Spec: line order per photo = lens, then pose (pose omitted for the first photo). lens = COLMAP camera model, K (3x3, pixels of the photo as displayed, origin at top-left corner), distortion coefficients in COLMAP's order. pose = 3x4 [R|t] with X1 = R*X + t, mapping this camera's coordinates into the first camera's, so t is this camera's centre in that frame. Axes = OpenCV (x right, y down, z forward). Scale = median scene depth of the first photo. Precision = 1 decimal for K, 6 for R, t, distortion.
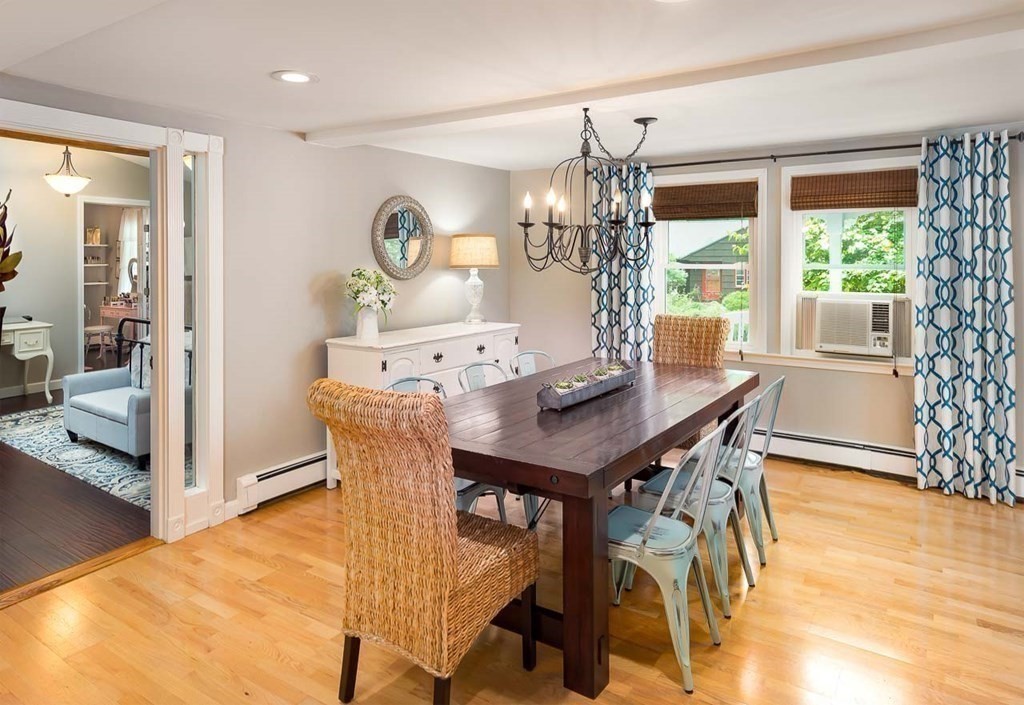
lens RADIAL K [[649.8, 0, 512.0], [0, 649.8, 352.5], [0, 0, 1]] dist [0.000779, -0.001913]
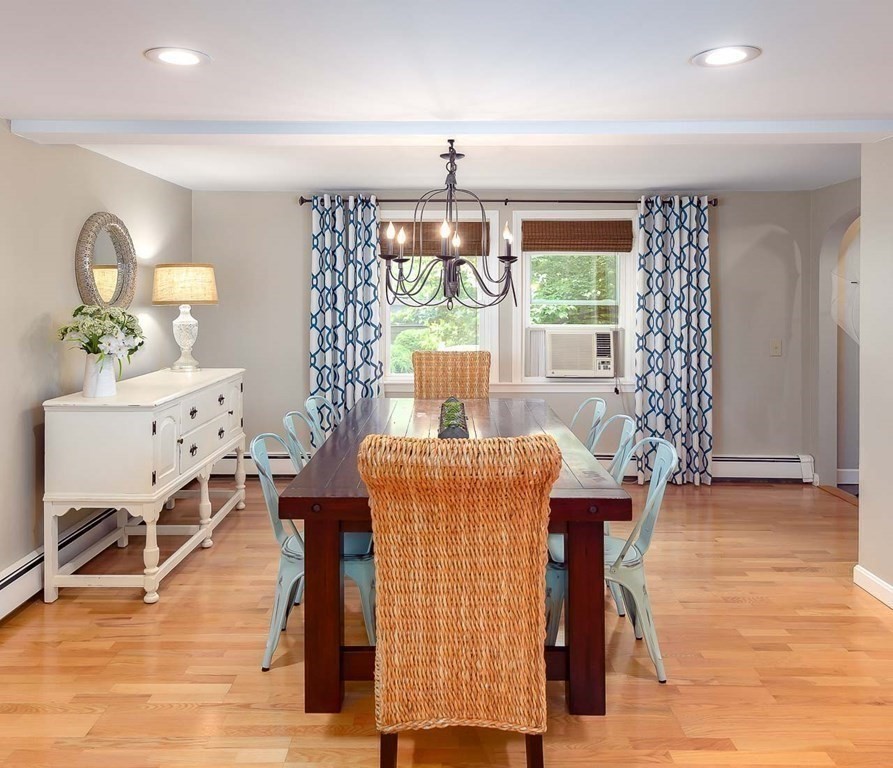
lens RADIAL K [[690.4, 0, 446.5], [0, 690.4, 384.0], [0, 0, 1]] dist [0.003345, -0.056407]
pose [[0.839204, -0.065677, 0.539836, -0.354379], [0.074304, 0.997219, 0.005812, -0.011201], [-0.538716, 0.035235, 0.841750, 0.103639]]
